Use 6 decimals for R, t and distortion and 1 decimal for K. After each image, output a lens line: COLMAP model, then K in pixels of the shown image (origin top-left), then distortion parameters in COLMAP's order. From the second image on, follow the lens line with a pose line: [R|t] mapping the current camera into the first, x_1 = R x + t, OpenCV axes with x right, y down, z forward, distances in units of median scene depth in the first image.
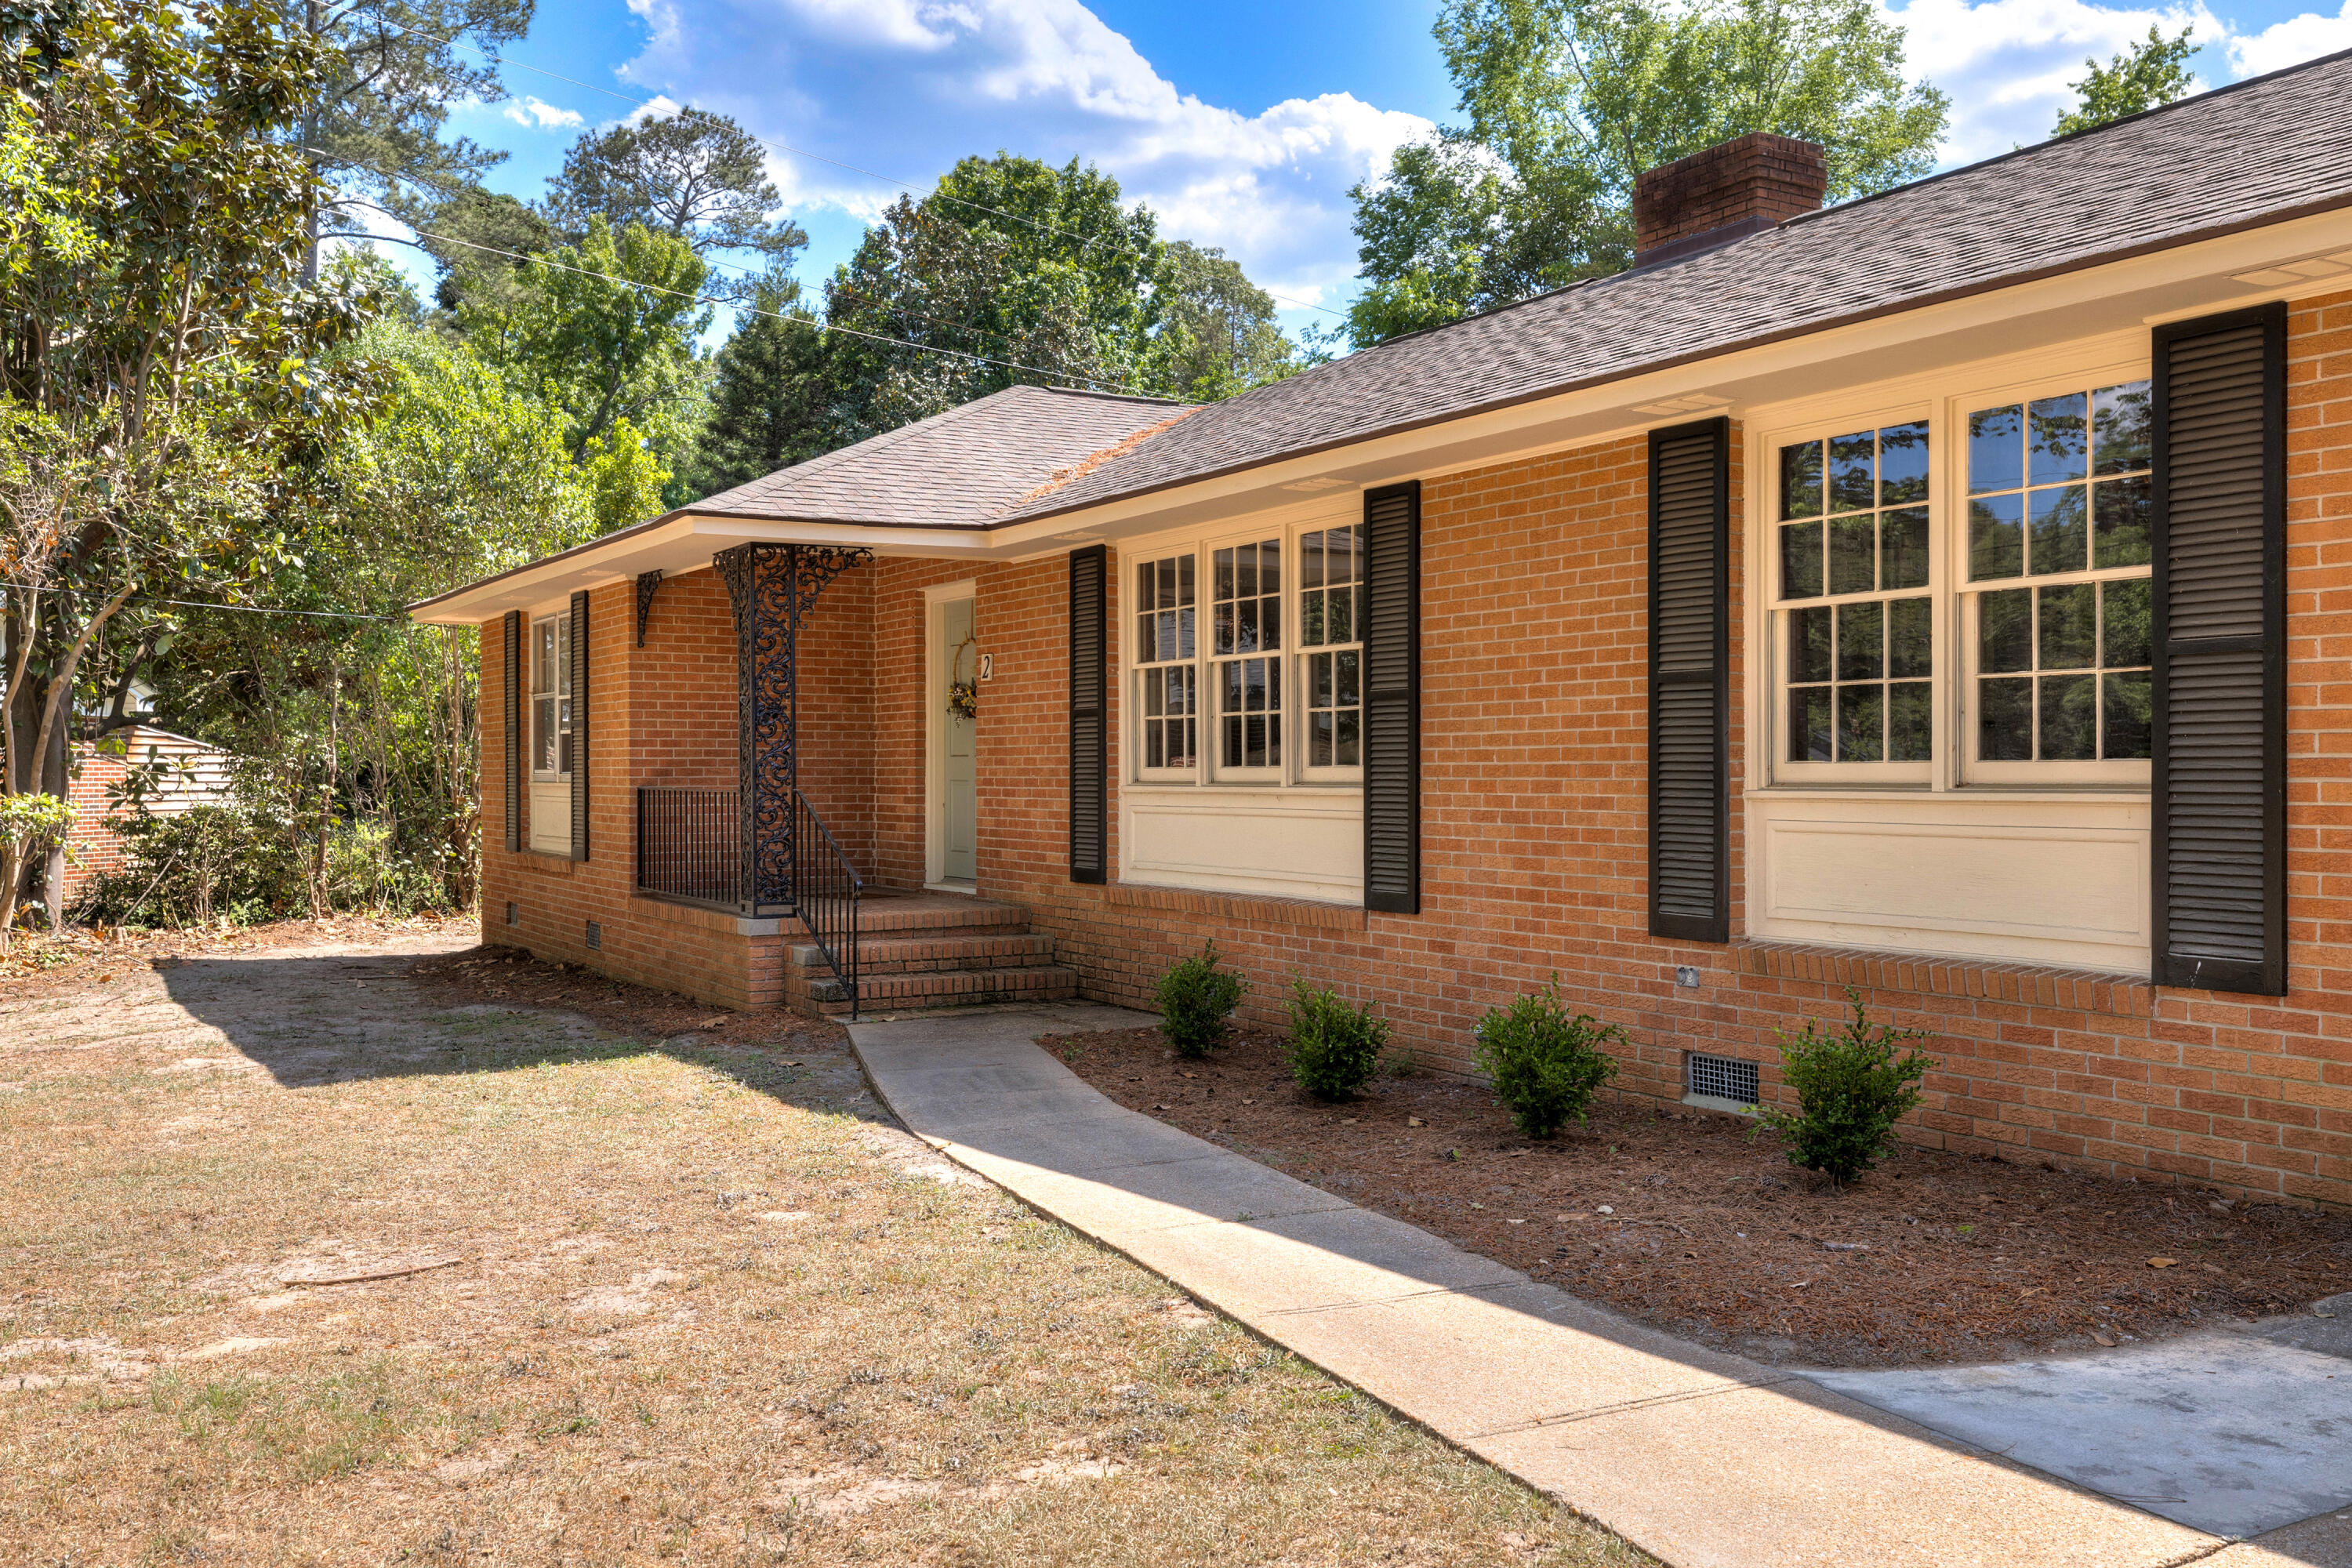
lens RADIAL K [[2042.8, 0, 1181.7], [0, 2042.8, 775.1], [0, 0, 1]] dist [0.008137, 0.010174]
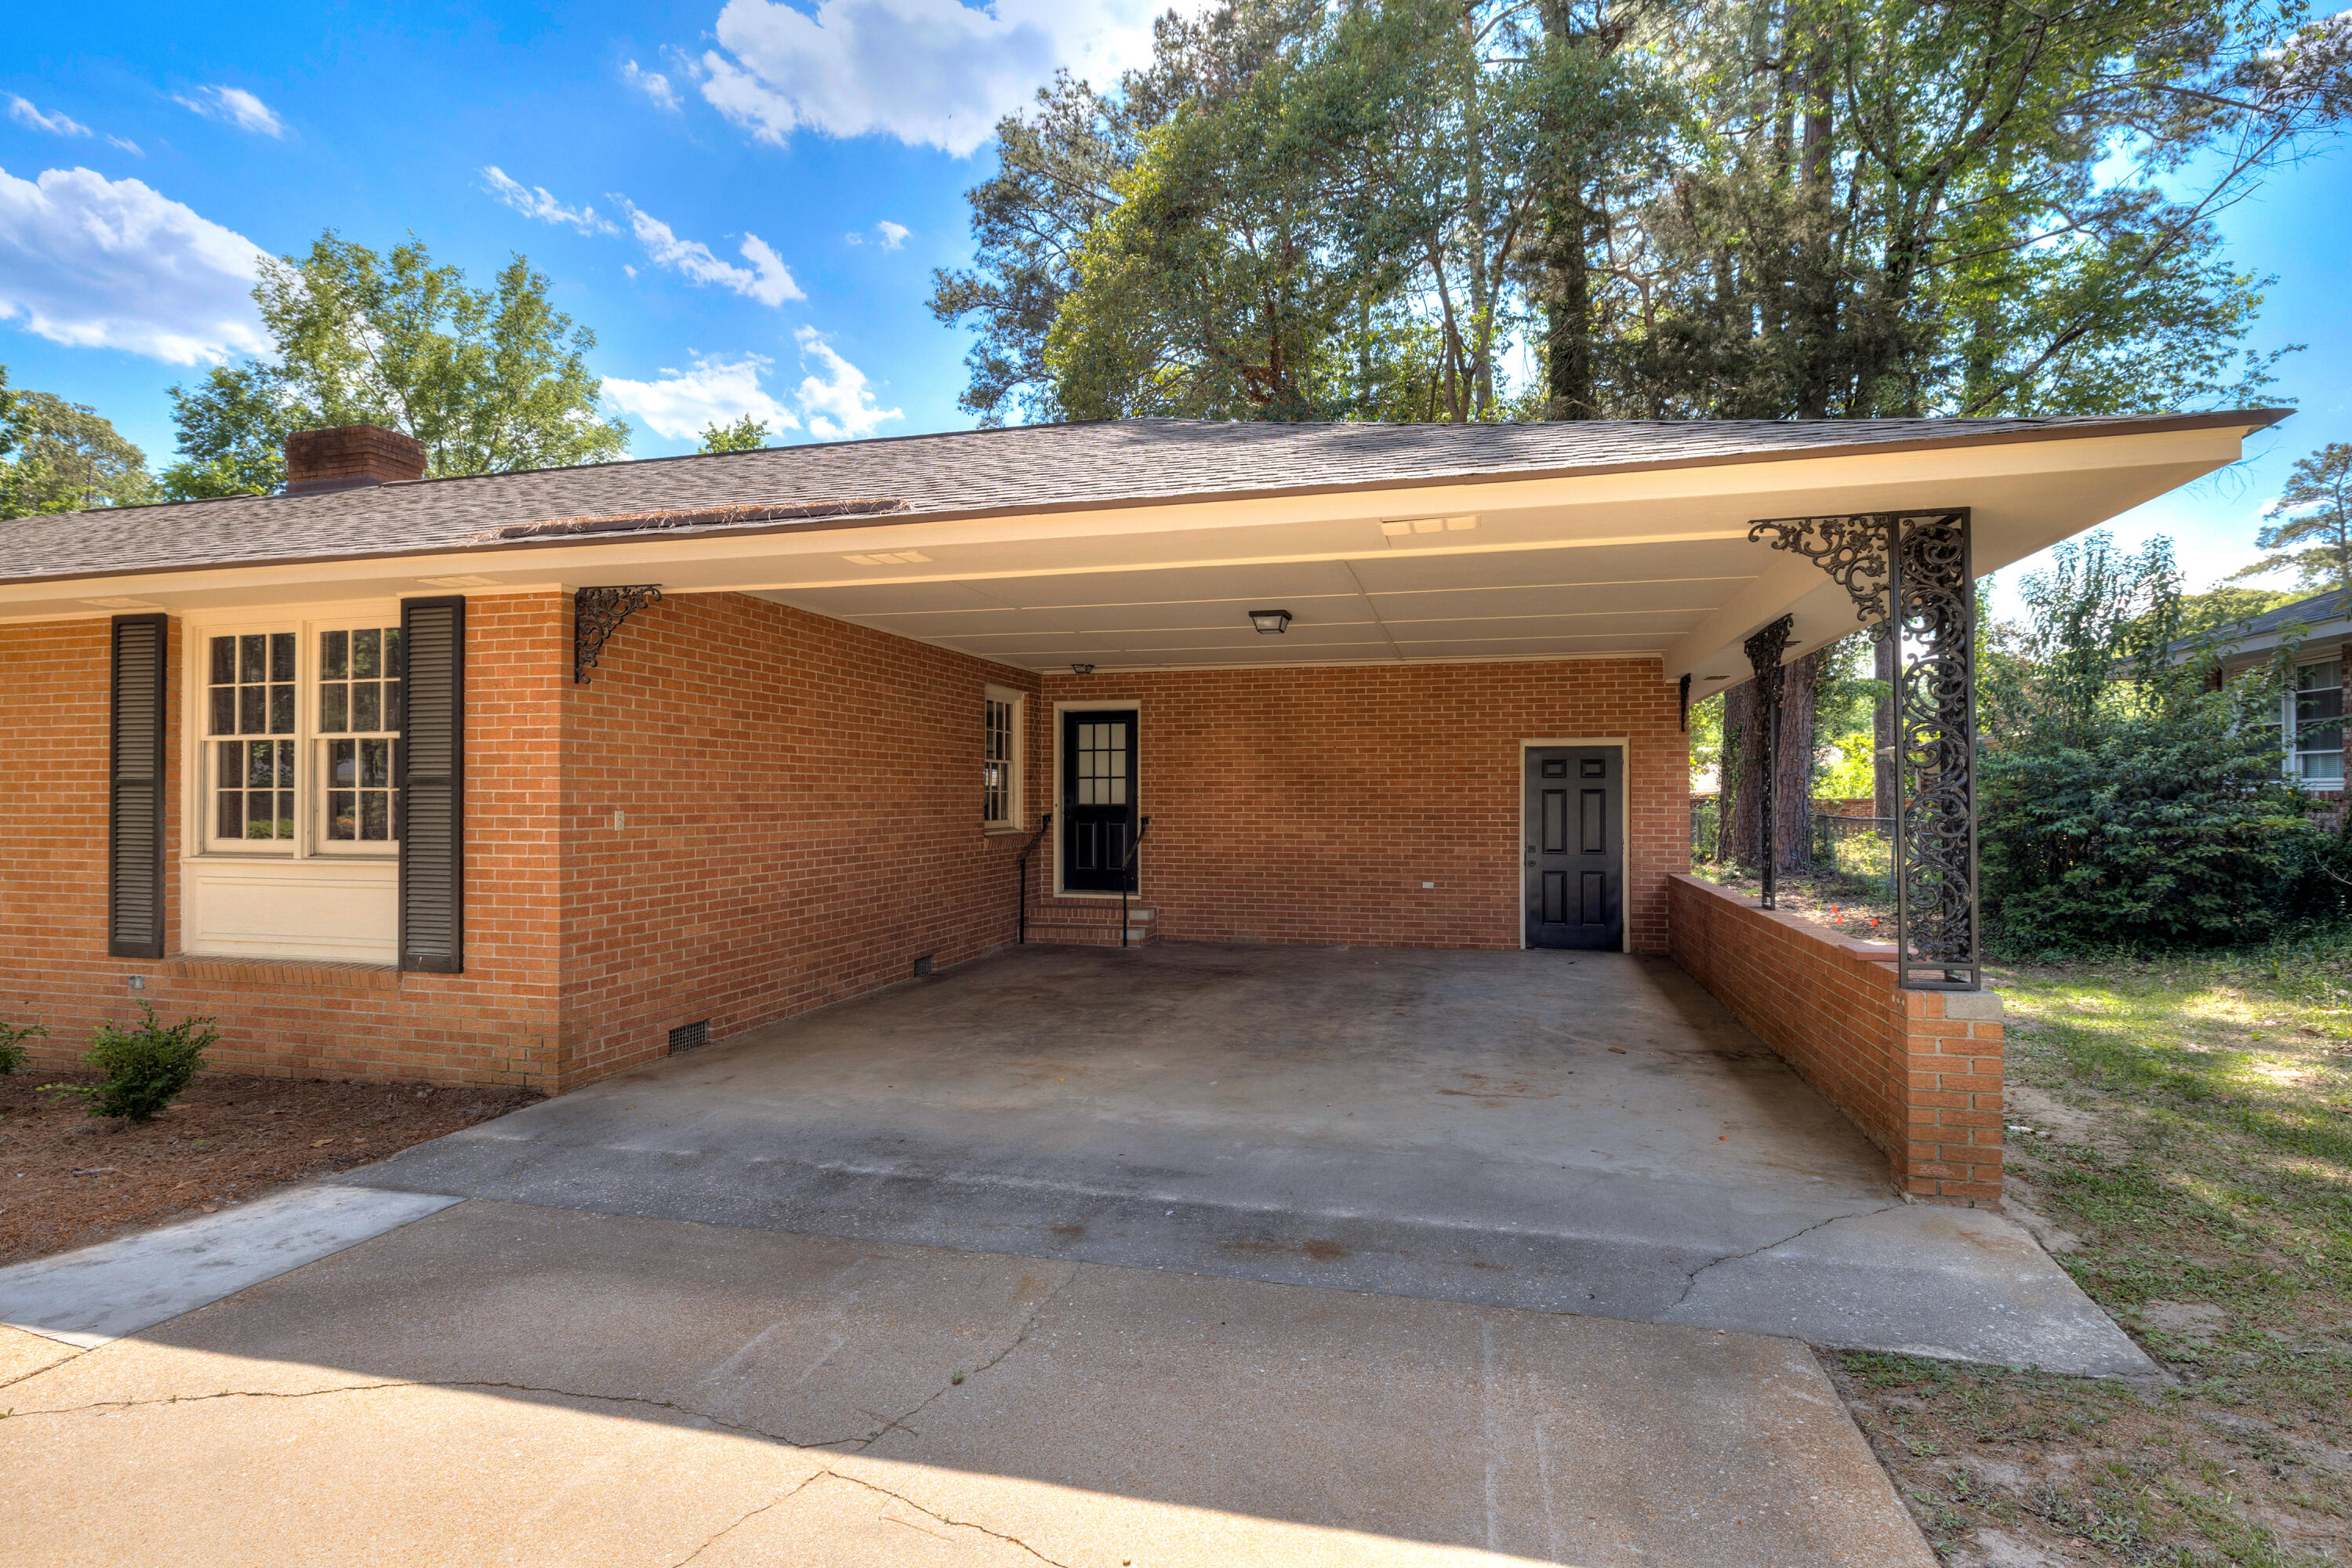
lens RADIAL K [[1123.8, 0, 1190.7], [0, 1123.8, 787.2], [0, 0, 1]] dist [0.000412, -0.002419]
pose [[0.713604, 0.008077, 0.700503, 0.218209], [-0.000093, 0.999935, -0.011434, -0.034421], [-0.700549, 0.008094, 0.713558, -0.128788]]
